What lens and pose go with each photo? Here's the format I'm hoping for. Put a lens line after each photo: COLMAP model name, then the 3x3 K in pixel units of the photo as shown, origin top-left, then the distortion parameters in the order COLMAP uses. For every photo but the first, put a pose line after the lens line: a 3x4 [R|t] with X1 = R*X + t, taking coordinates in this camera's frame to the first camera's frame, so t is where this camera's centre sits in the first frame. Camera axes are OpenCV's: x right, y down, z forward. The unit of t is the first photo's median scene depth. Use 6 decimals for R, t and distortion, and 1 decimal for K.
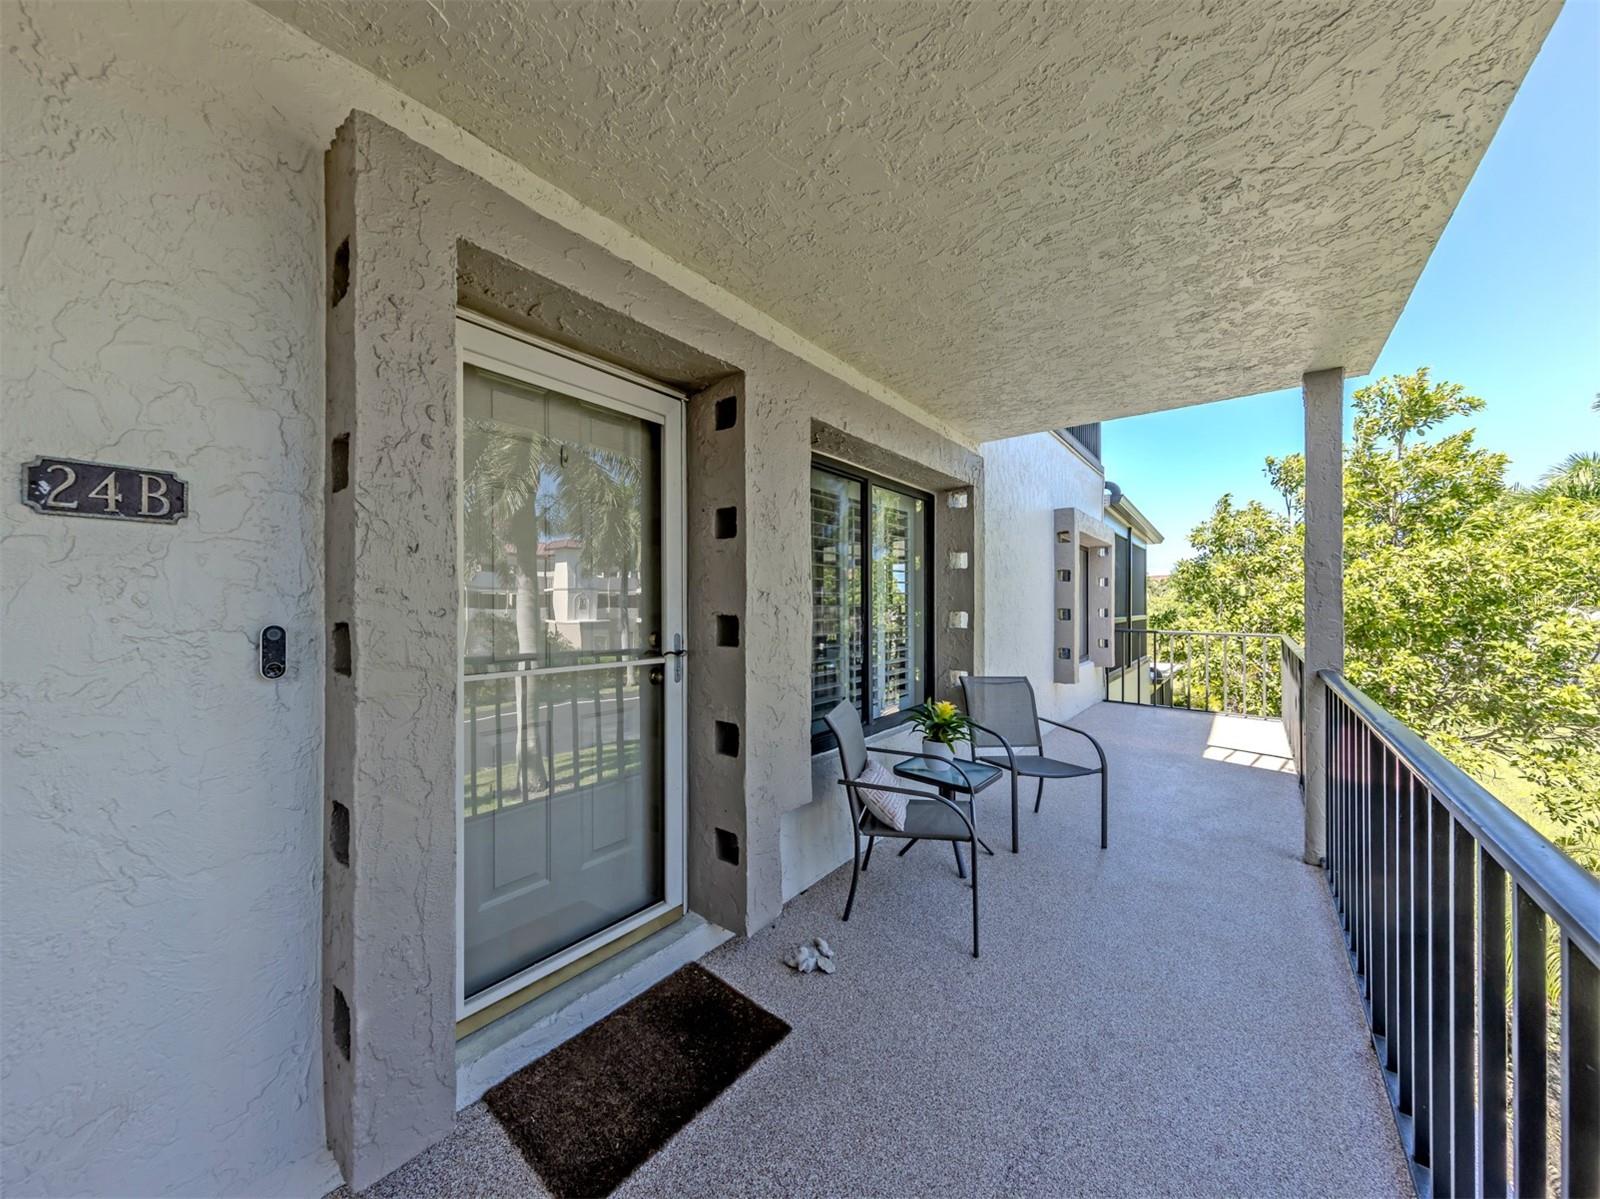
lens RADIAL K [[611.4, 0, 794.7], [0, 611.4, 566.2], [0, 0, 1]] dist [0.025023, 0.000034]
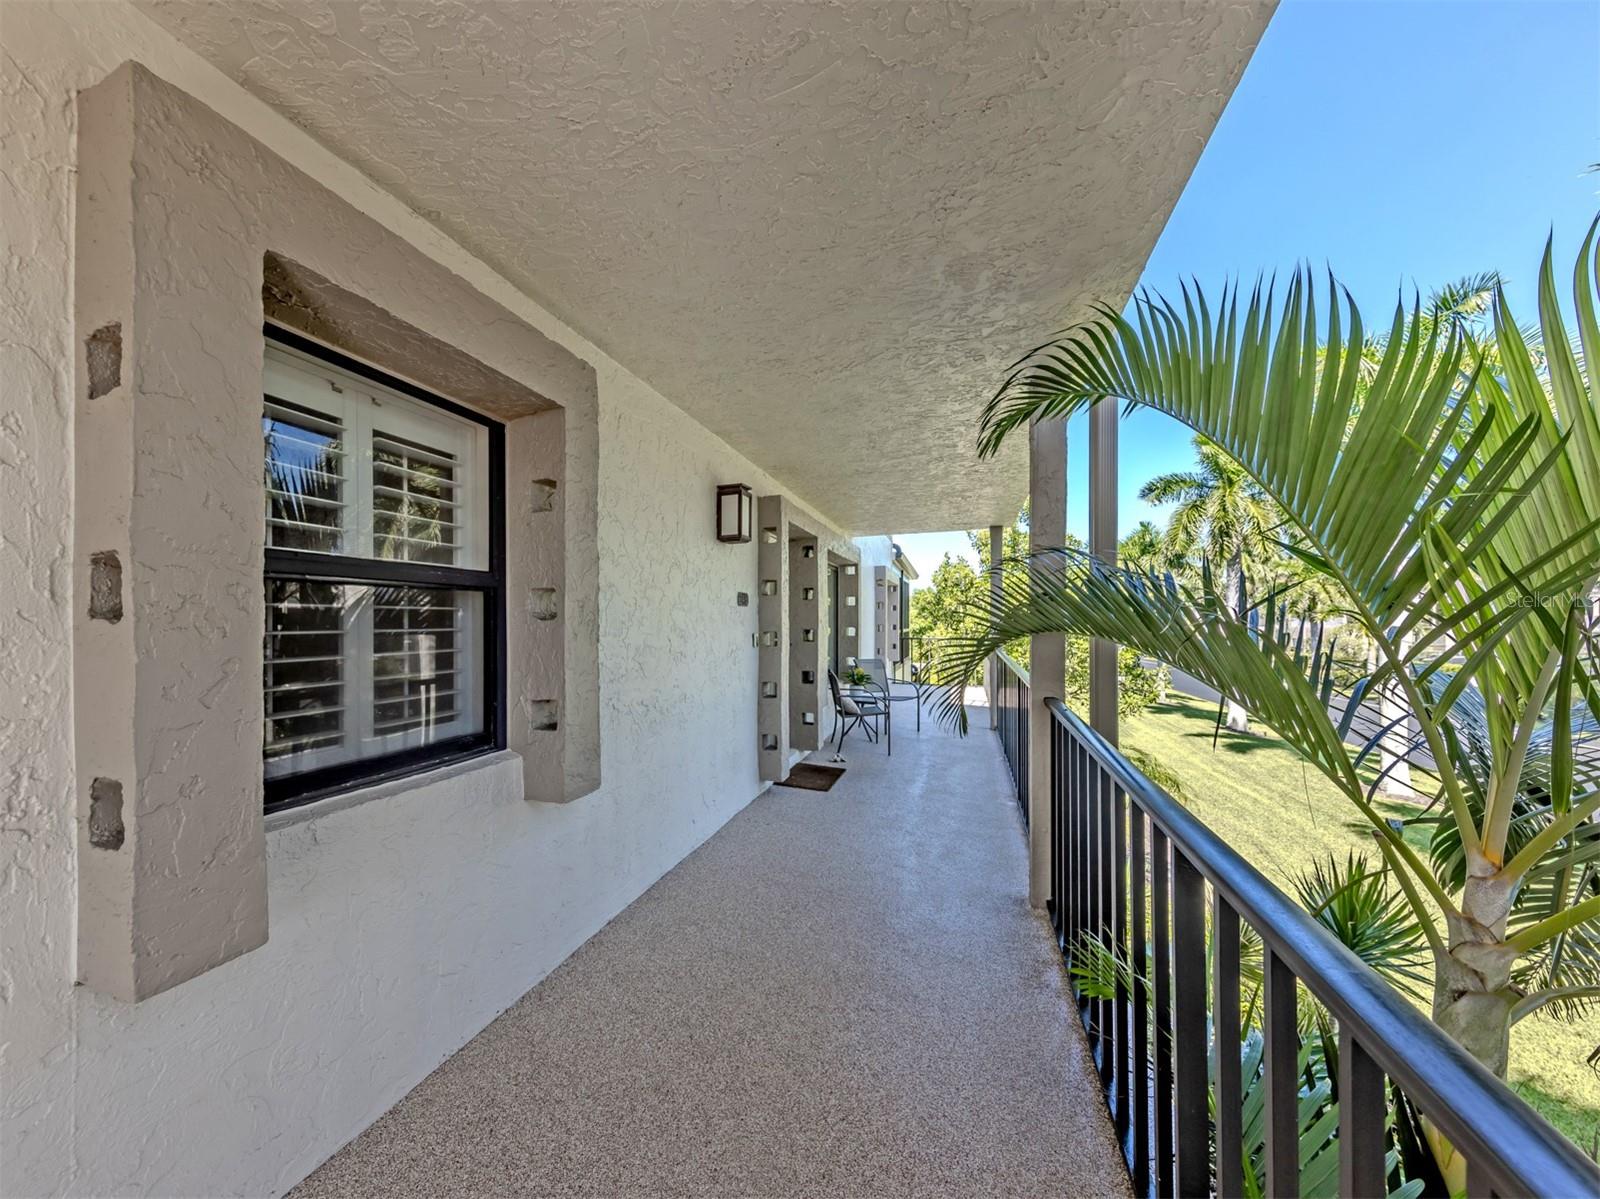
lens RADIAL K [[582.4, 0, 793.6], [0, 582.4, 596.9], [0, 0, 1]] dist [0.000045, -0.000079]
pose [[0.939027, -0.009245, 0.343719, -0.266380], [0.004941, 0.999898, 0.013394, -0.023814], [-0.343808, -0.010879, 0.938977, -0.337958]]
